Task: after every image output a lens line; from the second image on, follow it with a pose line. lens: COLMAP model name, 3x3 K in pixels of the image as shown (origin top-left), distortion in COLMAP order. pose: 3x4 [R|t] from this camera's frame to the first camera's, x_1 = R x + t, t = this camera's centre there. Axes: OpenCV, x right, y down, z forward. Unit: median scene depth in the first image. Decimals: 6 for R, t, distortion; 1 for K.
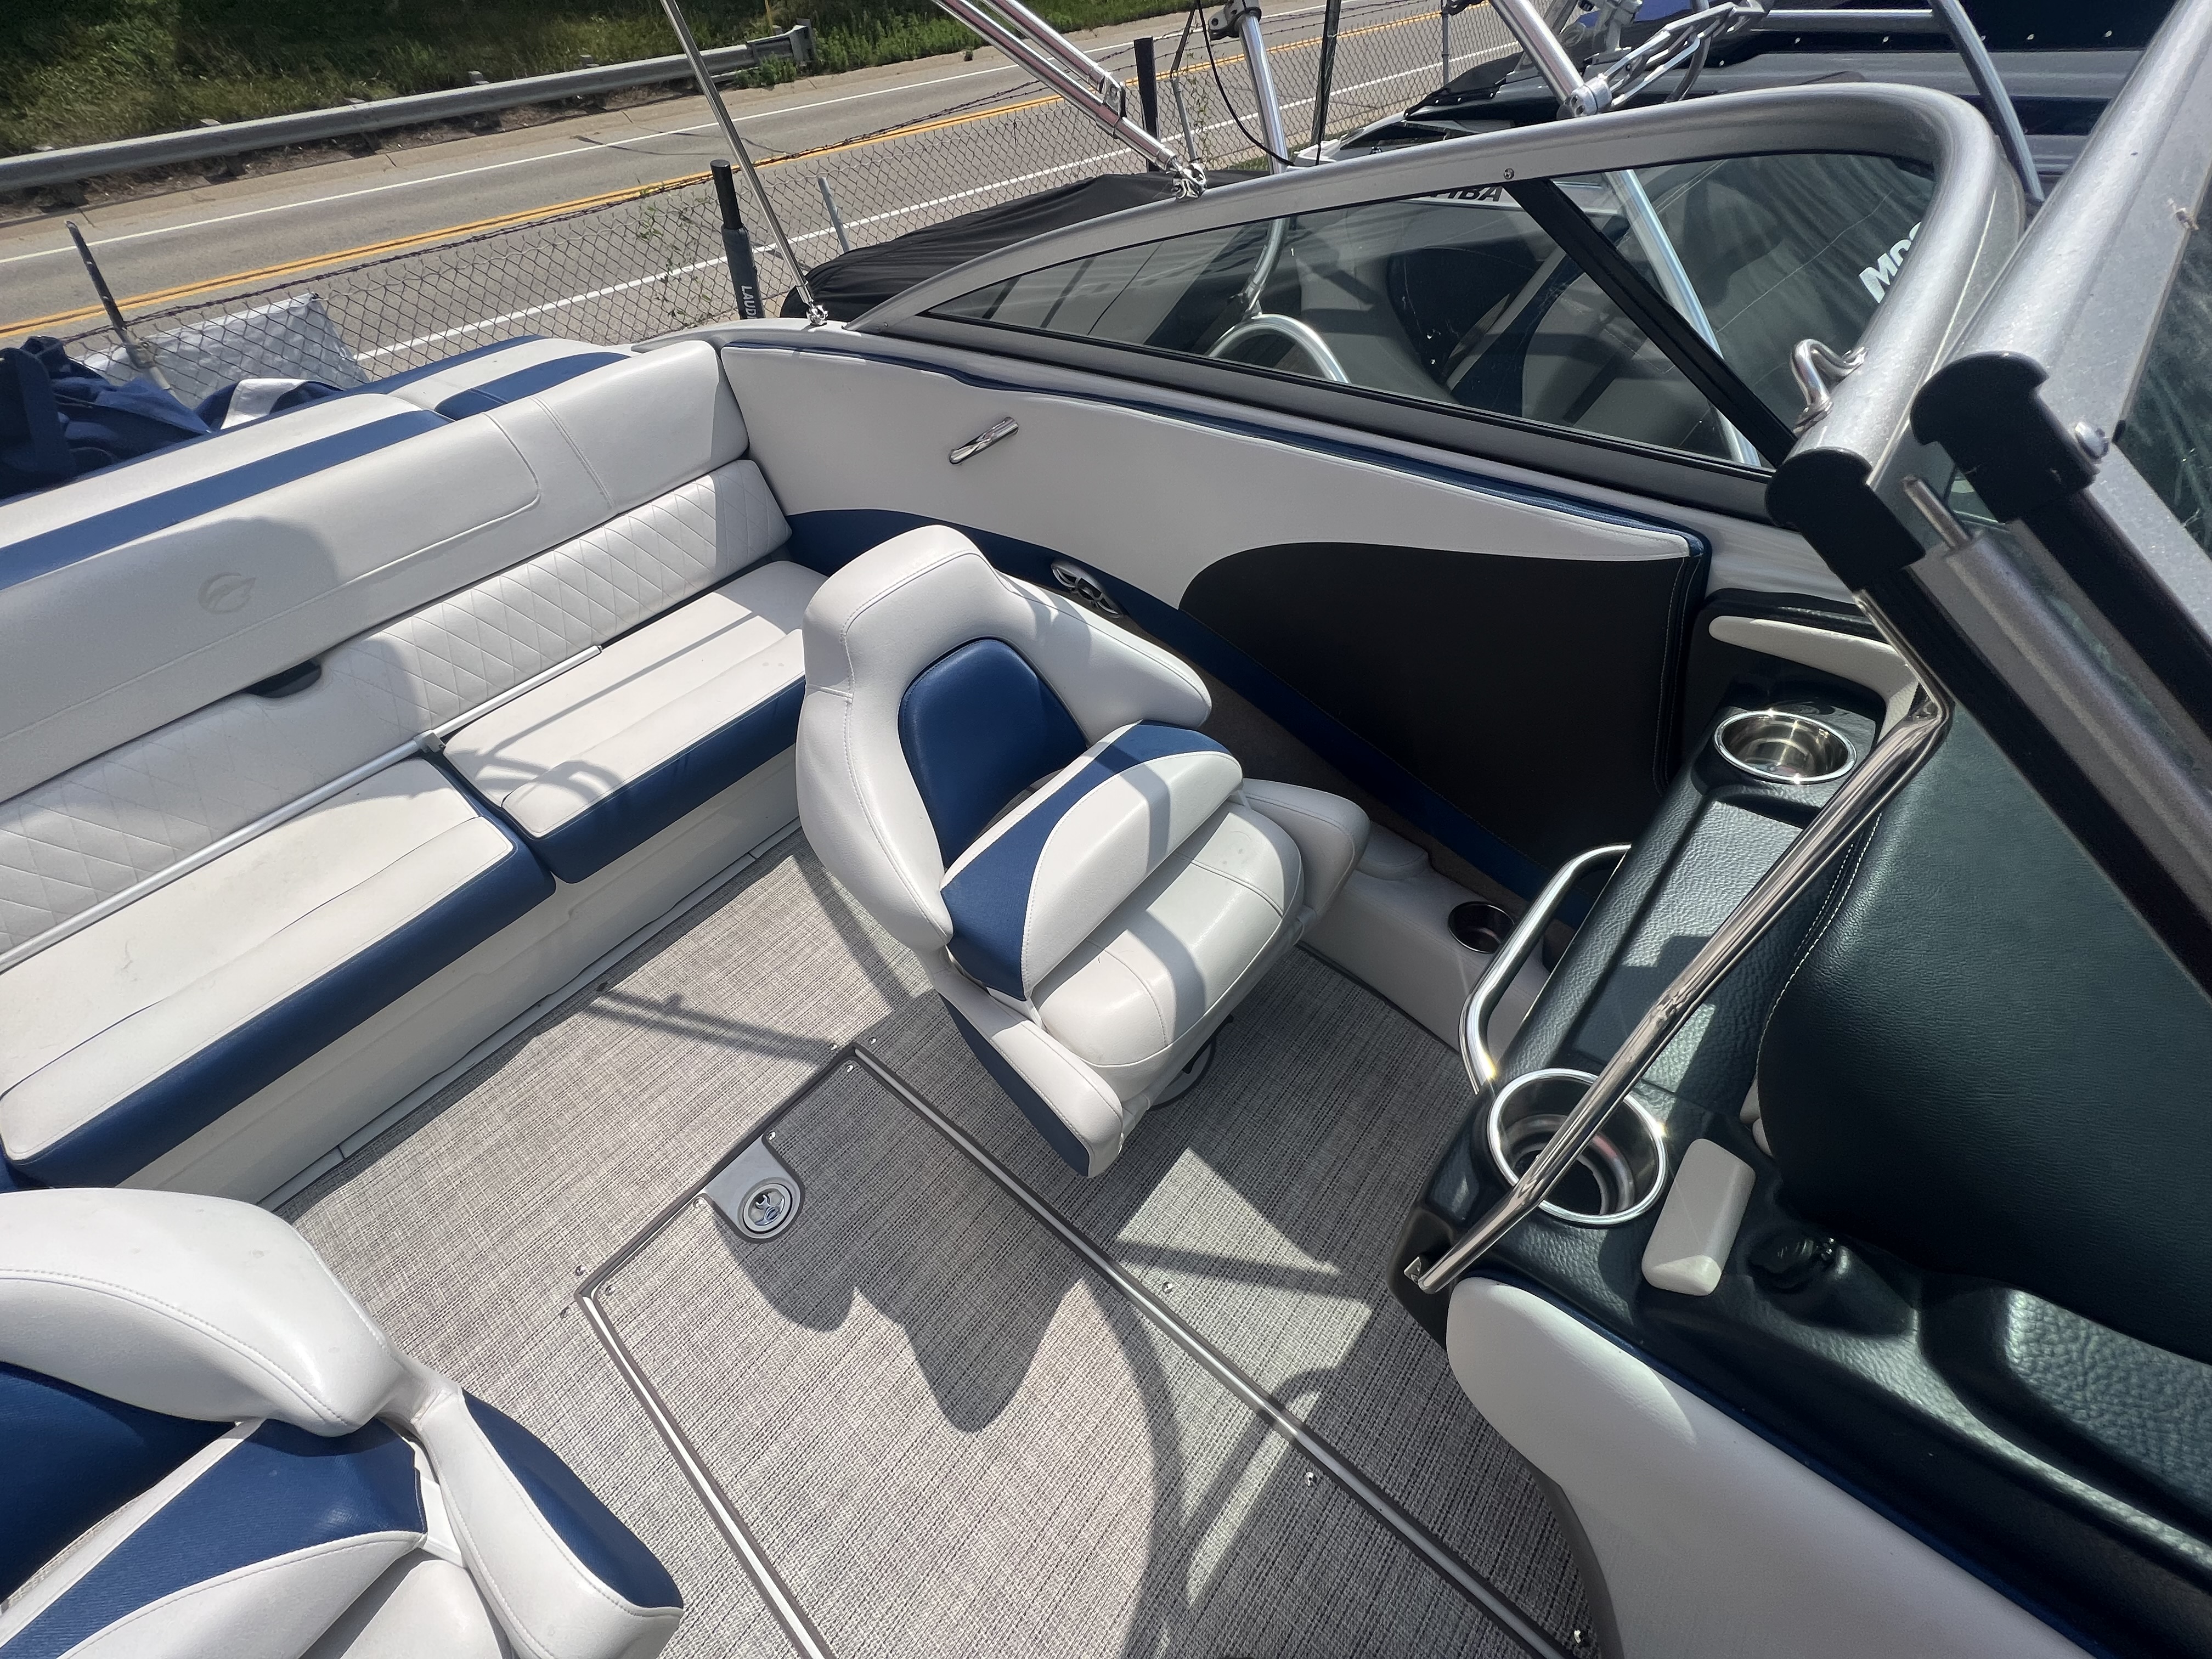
lens RADIAL K [[884.6, 0, 1105.5], [0, 884.6, 835.0], [0, 0, 1]] dist [-0.000321, -0.000013]
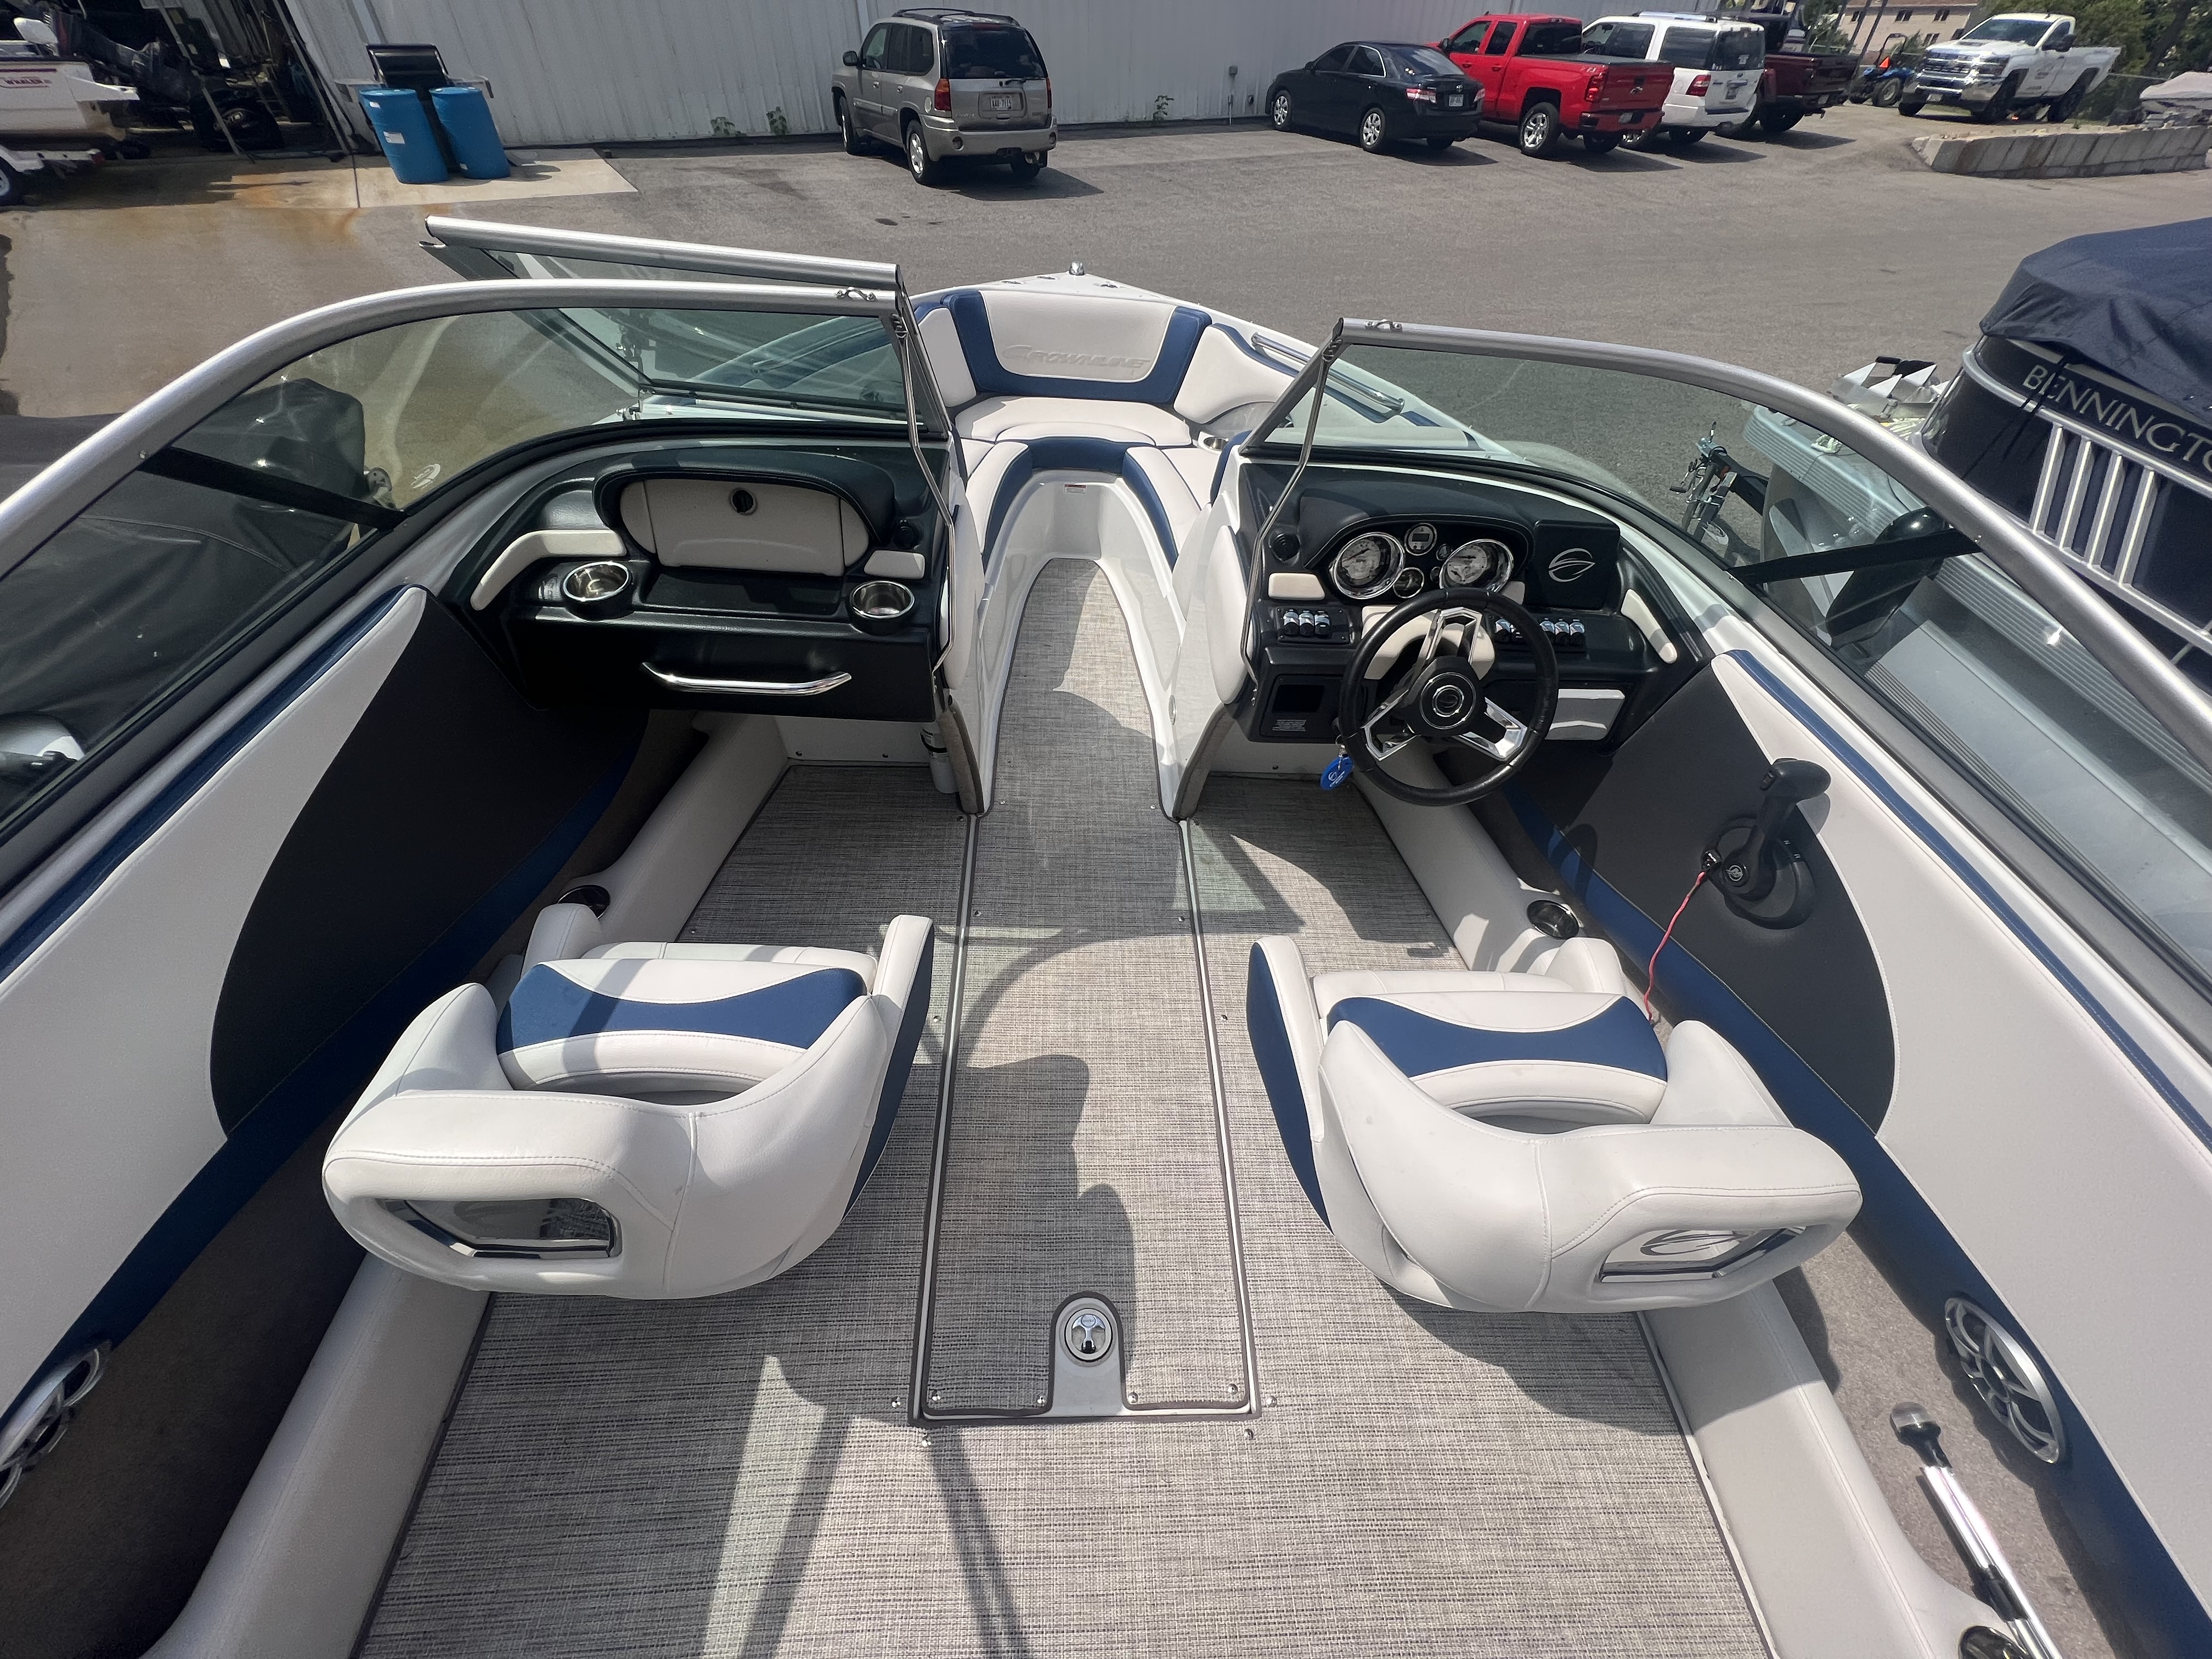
lens RADIAL K [[884.6, 0, 1107.1], [0, 884.6, 827.0], [0, 0, 1]] dist [-0.000321, -0.000013]
pose [[-0.676764, -0.497848, 0.542344, -0.759239], [0.525360, 0.189488, 0.829512, -0.612524], [-0.515739, 0.846310, 0.133311, 0.404681]]
